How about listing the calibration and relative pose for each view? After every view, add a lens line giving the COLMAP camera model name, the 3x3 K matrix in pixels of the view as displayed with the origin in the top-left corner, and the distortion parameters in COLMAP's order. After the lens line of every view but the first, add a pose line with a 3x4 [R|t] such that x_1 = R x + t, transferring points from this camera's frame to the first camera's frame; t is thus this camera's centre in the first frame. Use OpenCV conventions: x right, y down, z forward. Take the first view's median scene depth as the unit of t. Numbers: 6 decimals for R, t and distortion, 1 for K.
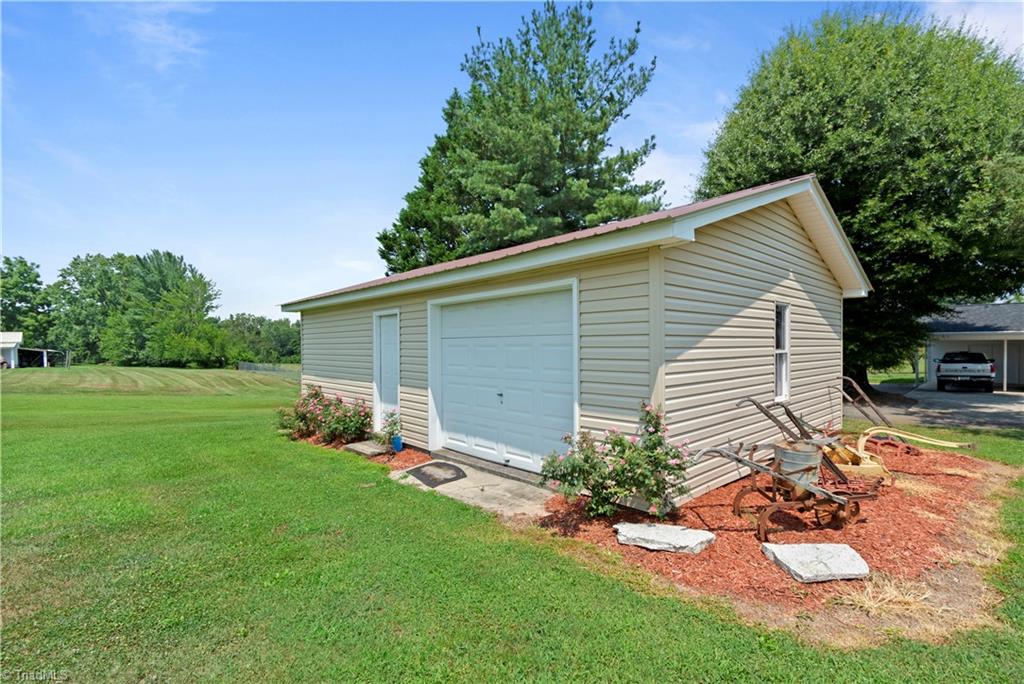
lens RADIAL K [[460.4, 0, 512.0], [0, 460.4, 342.0], [0, 0, 1]] dist [0.001284, 0.000065]
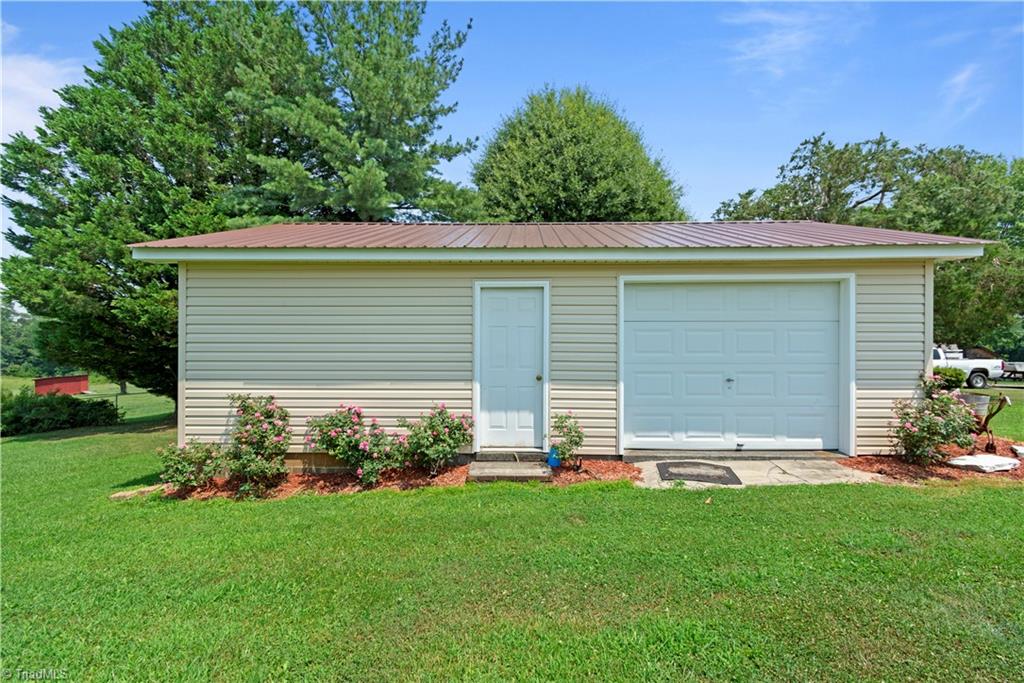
lens RADIAL K [[449.4, 0, 541.0], [0, 449.4, 344.1], [0, 0, 1]] dist [0.000604, 0.000046]
pose [[0.694925, 0.005238, 0.719064, -0.948079], [-0.010933, 0.999935, 0.003282, 0.036216], [-0.719000, -0.010143, 0.694937, 0.587240]]
